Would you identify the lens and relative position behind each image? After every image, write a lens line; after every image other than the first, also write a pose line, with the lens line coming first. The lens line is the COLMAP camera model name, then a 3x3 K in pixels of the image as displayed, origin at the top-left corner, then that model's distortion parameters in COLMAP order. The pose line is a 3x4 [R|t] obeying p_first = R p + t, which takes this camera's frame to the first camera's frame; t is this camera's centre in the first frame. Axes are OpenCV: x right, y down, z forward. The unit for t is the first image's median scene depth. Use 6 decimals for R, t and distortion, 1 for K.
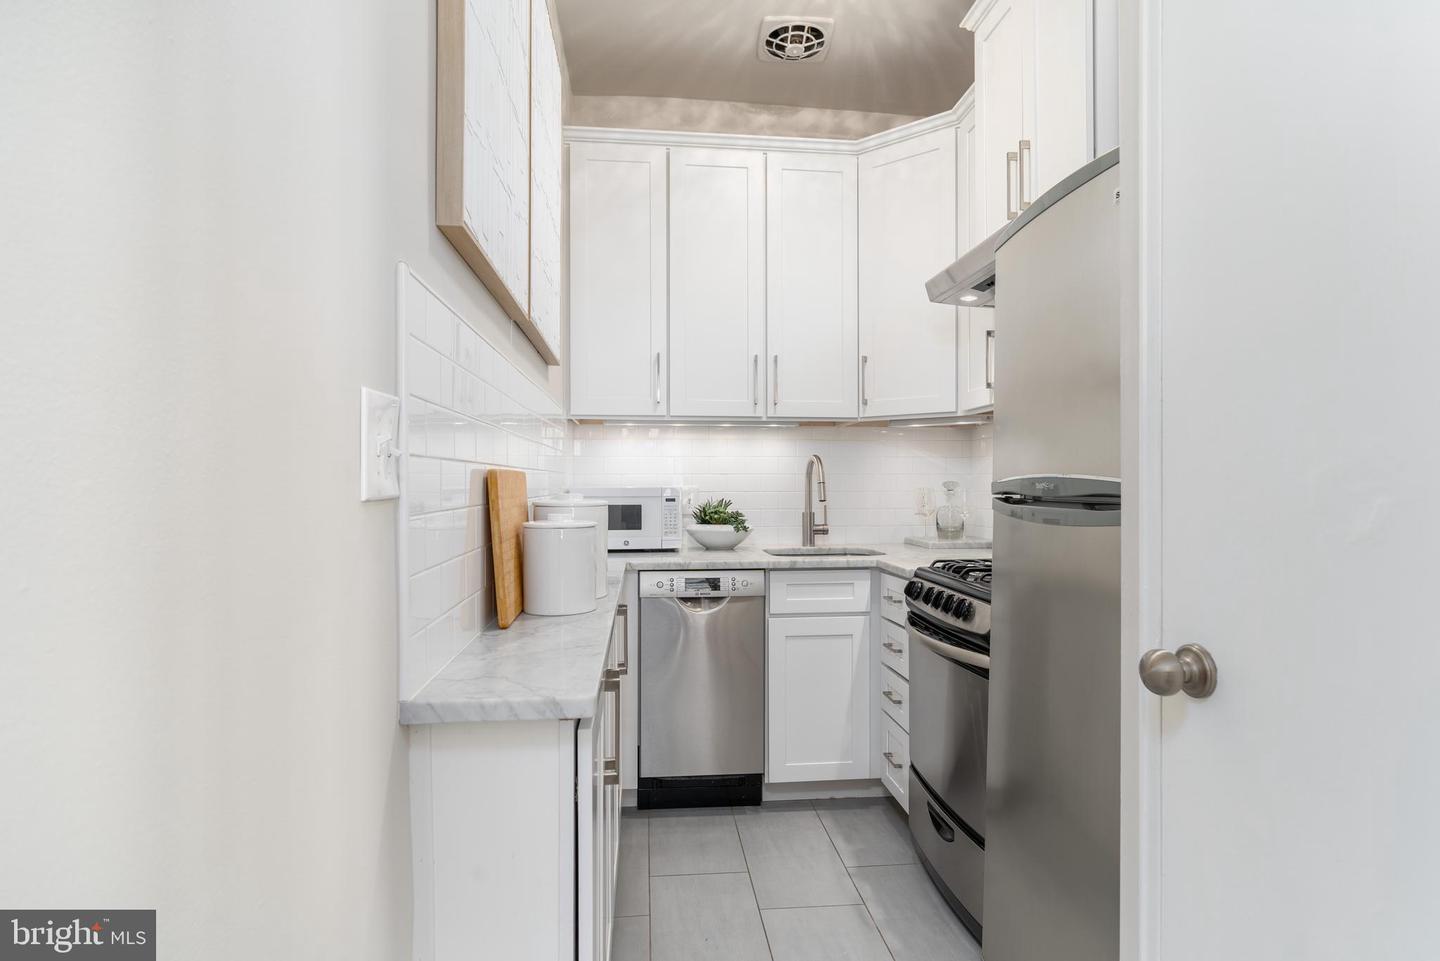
lens RADIAL K [[720.4, 0, 725.2], [0, 720.4, 475.4], [0, 0, 1]] dist [-0.007268, 0.000247]
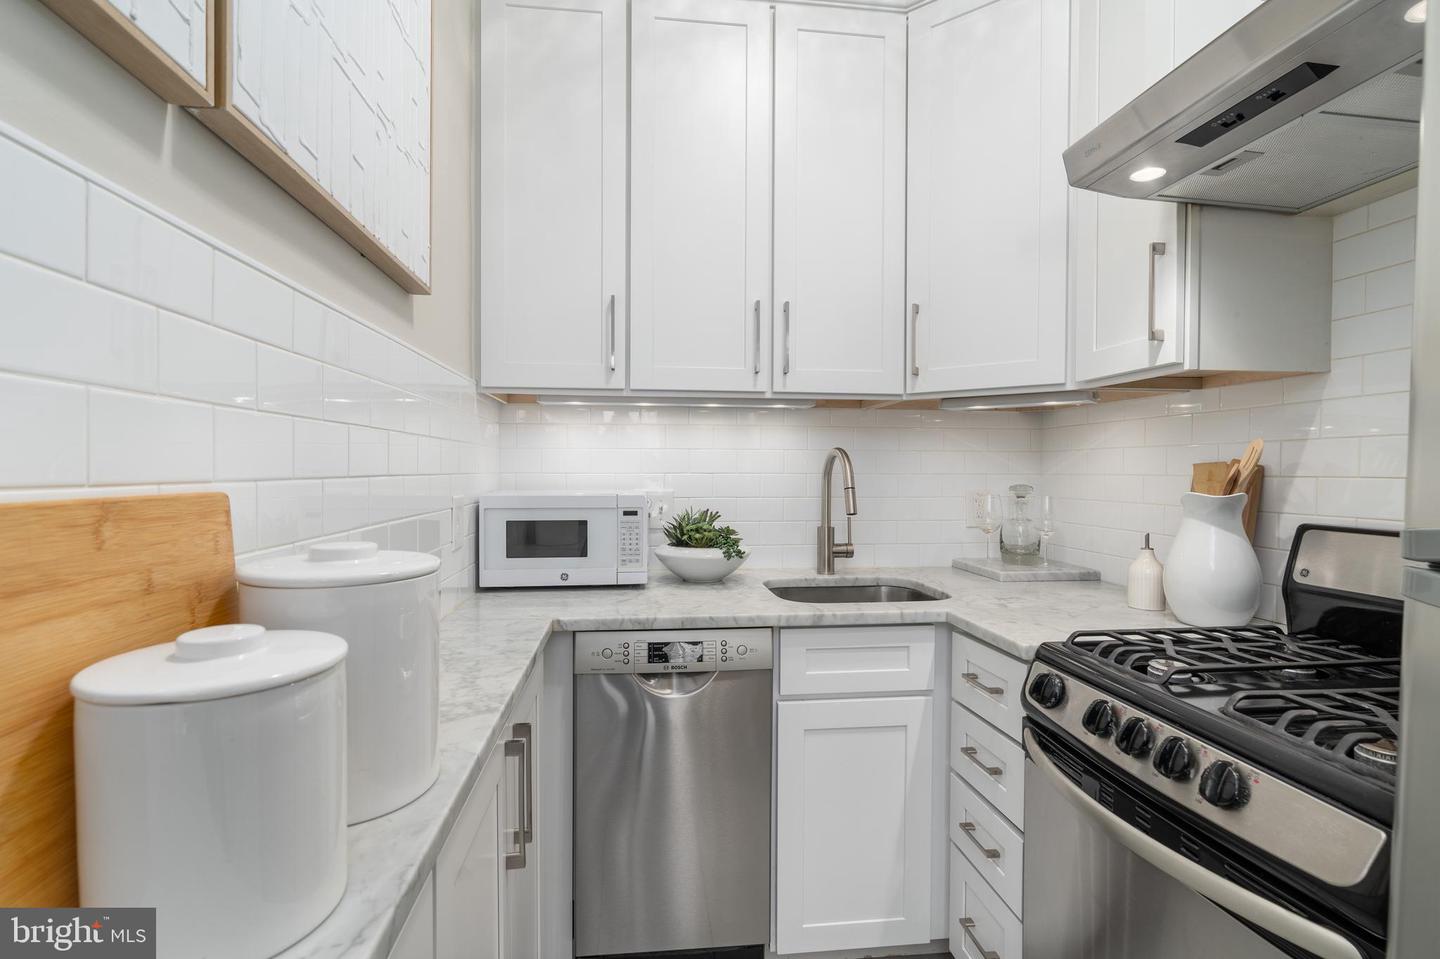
lens RADIAL K [[655.5, 0, 710.9], [0, 655.5, 478.2], [0, 0, 1]] dist [-0.007781, 0.001898]
pose [[0.999968, 0.005281, 0.005930, -0.004051], [-0.005421, 0.999702, 0.023796, -0.013765], [-0.005802, -0.023827, 0.999699, 0.375251]]
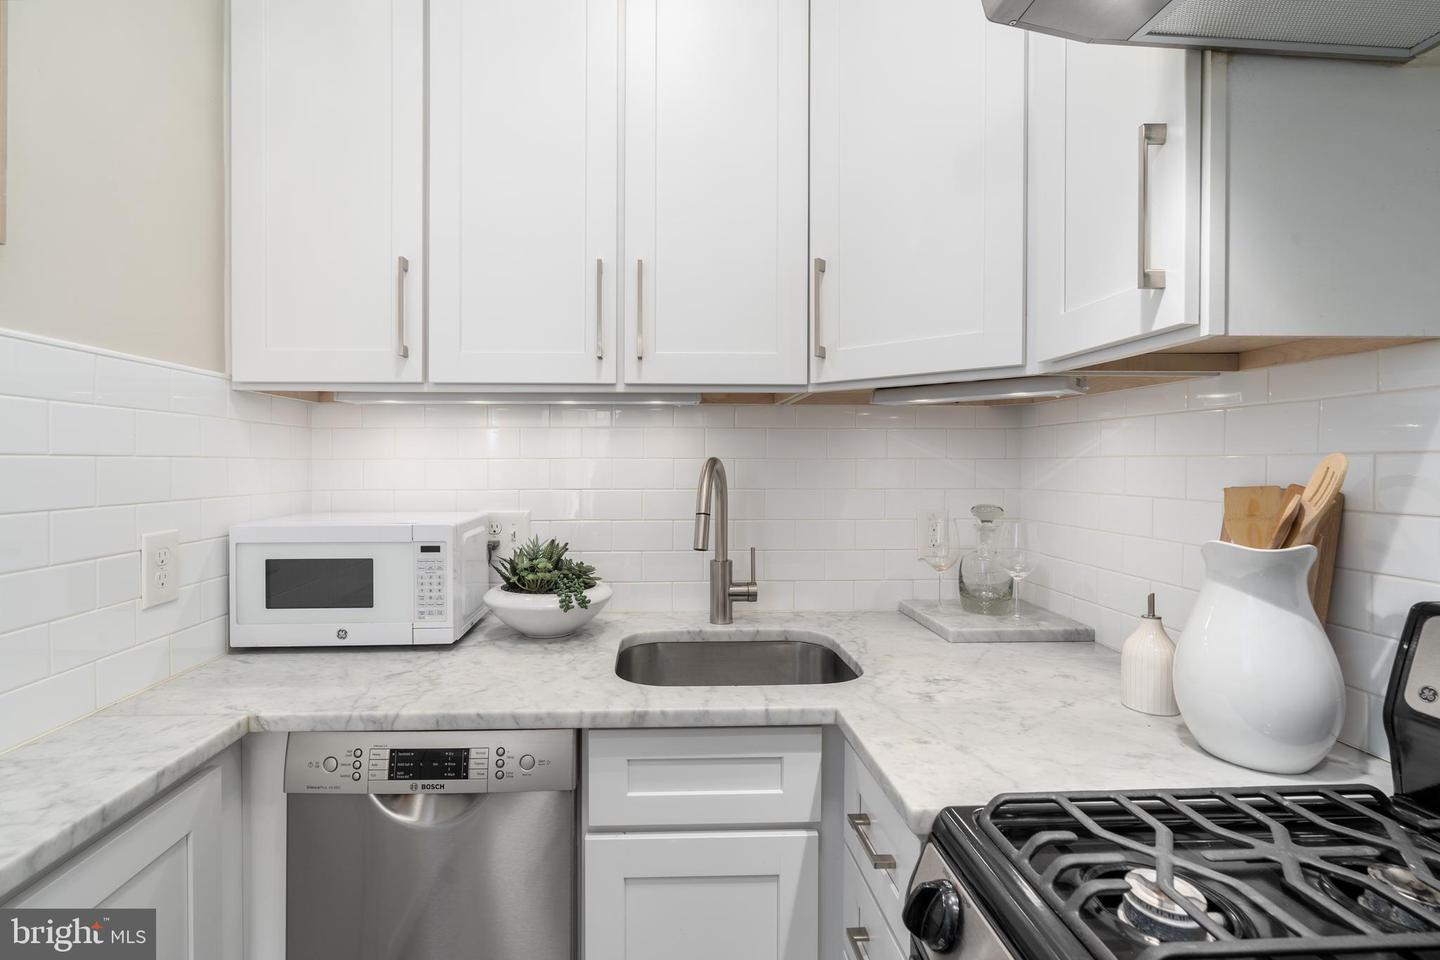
lens RADIAL K [[655.5, 0, 685.3], [0, 655.5, 469.9], [0, 0, 1]] dist [-0.007781, 0.001898]
pose [[0.997765, 0.001276, -0.066813, 0.131778], [0.000165, 0.999767, 0.021562, -0.030996], [0.066825, -0.021525, 0.997532, 0.544108]]
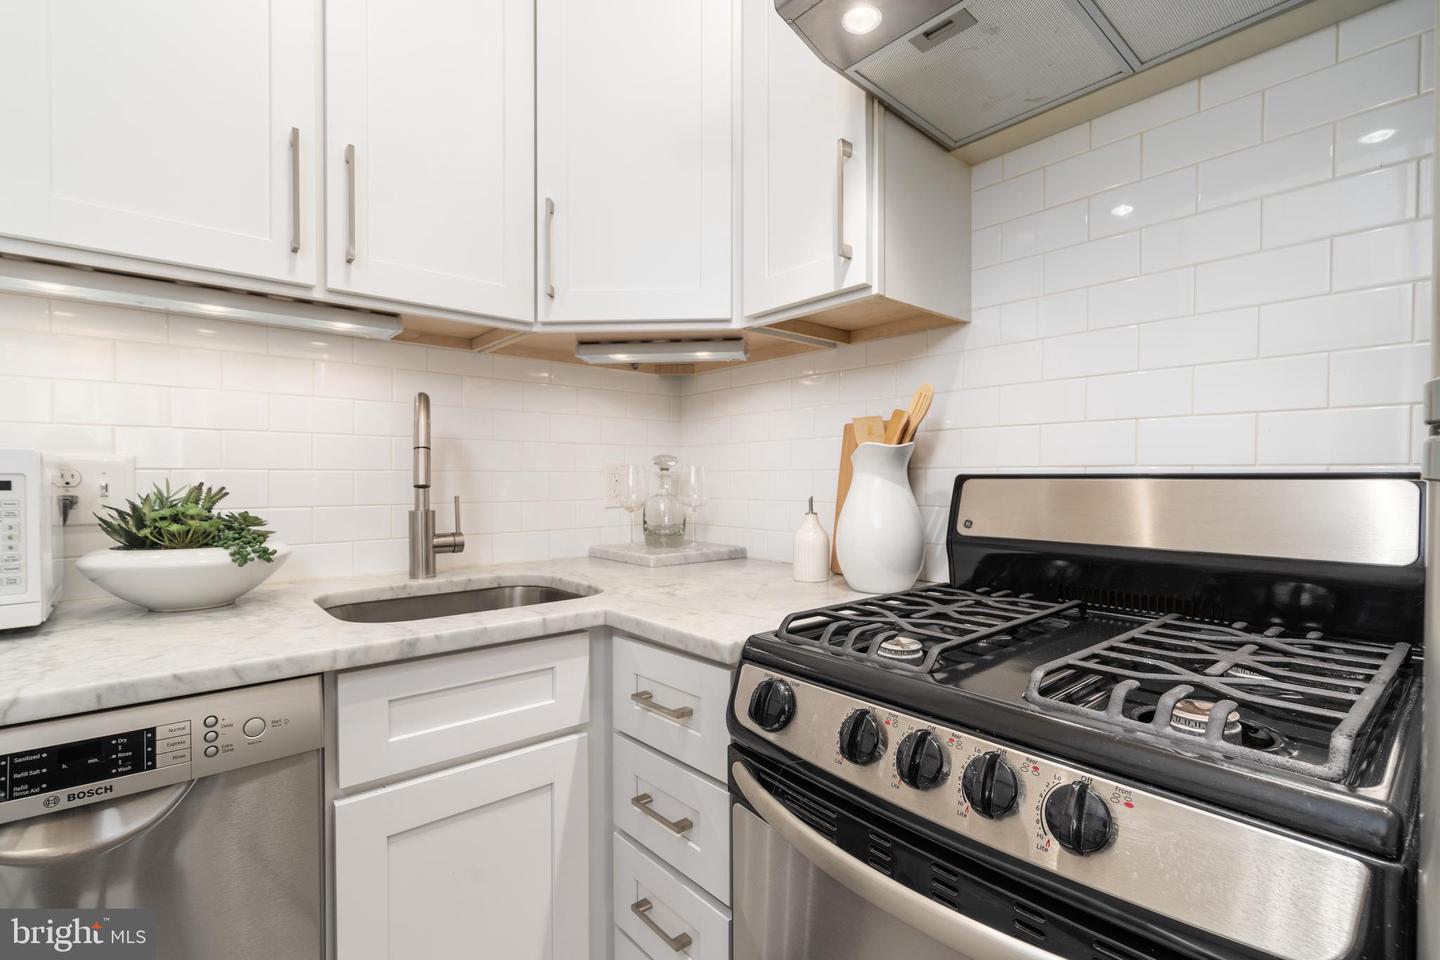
lens RADIAL K [[655.5, 0, 717.7], [0, 655.5, 485.5], [0, 0, 1]] dist [-0.007781, 0.001898]
pose [[0.823581, -0.004991, 0.567177, 0.029113], [-0.007512, 0.999778, 0.019706, 0.025348], [-0.567149, -0.020490, 0.823360, 0.552115]]
